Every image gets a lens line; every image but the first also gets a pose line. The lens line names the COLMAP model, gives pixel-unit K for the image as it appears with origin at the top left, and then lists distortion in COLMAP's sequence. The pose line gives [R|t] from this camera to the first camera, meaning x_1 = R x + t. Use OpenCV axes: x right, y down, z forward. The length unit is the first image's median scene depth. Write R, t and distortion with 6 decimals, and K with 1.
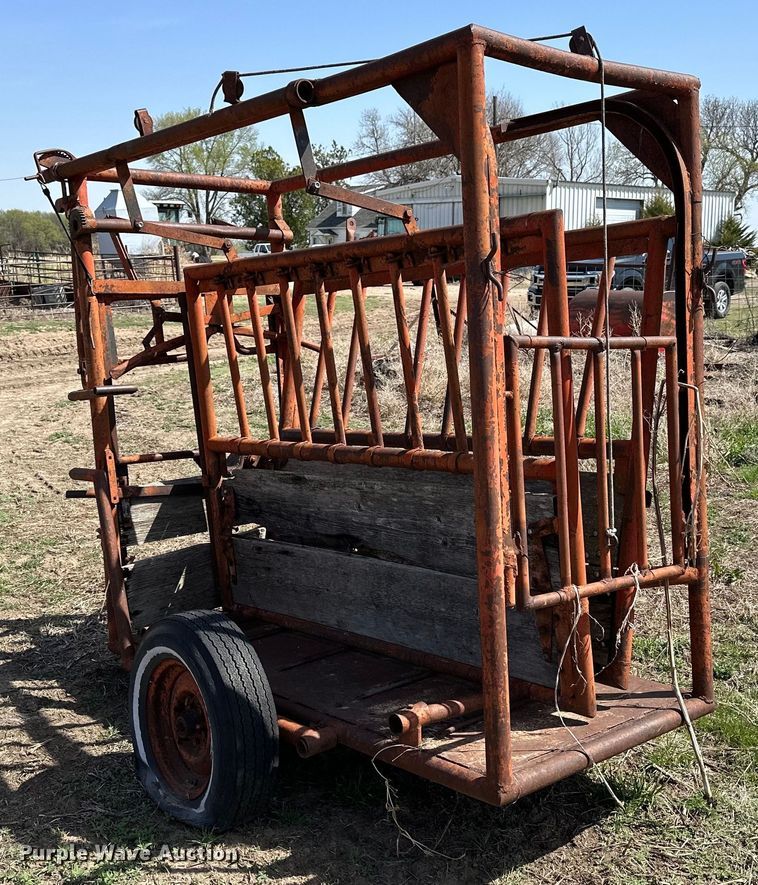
lens RADIAL K [[1054.7, 0, 435.6], [0, 1054.7, 446.9], [0, 0, 1]] dist [0.170900, -0.351559]
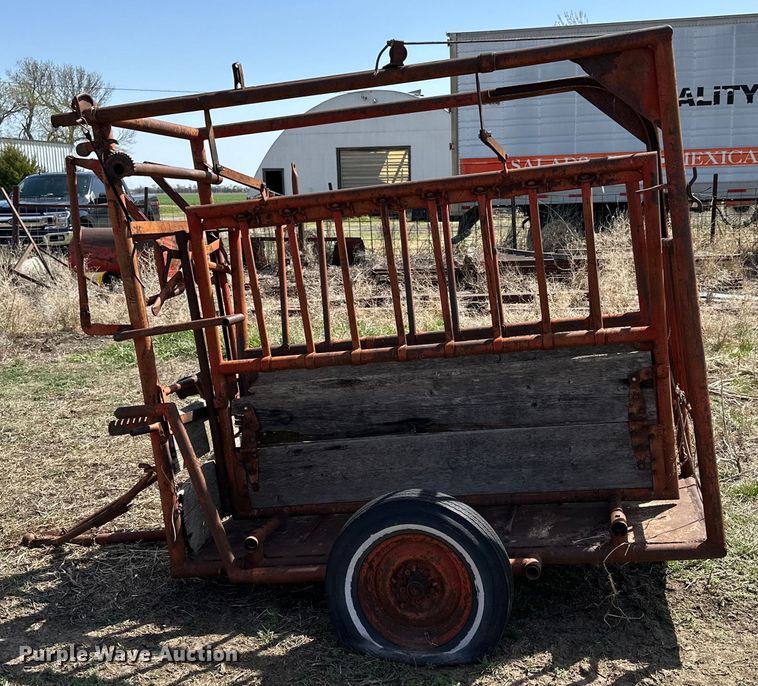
lens RADIAL K [[910.6, 0, 379.0], [0, 910.6, 343.0], [0, 0, 1]] dist [0.080045, -0.021619]
pose [[0.800732, -0.118787, 0.587126, -0.749241], [0.131042, 0.991137, 0.021809, -0.032693], [-0.584513, 0.059474, 0.809201, 0.173398]]
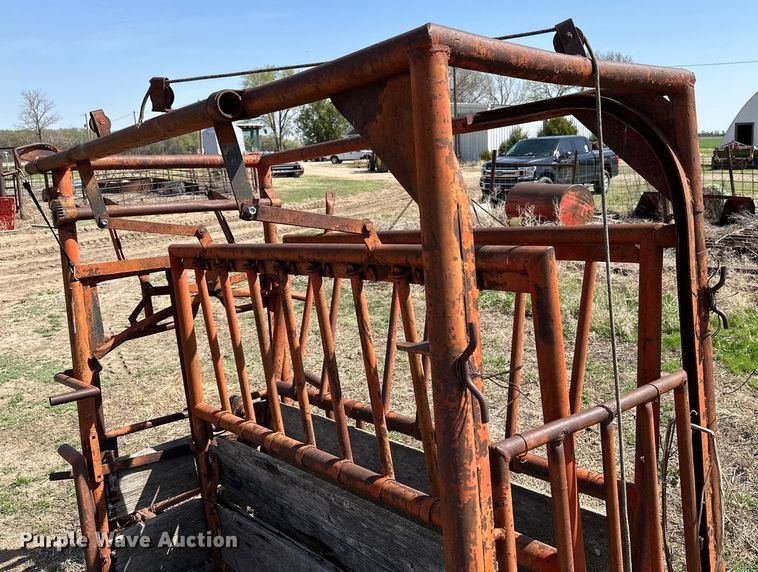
lens RADIAL K [[638.9, 0, 427.7], [0, 638.9, 230.4], [0, 0, 1]] dist [0.139425, -0.246334]
pose [[0.999591, -0.027744, 0.006941, 0.018396], [0.028044, 0.998469, -0.047686, -0.169862], [-0.005607, 0.047861, 0.998838, 0.416372]]
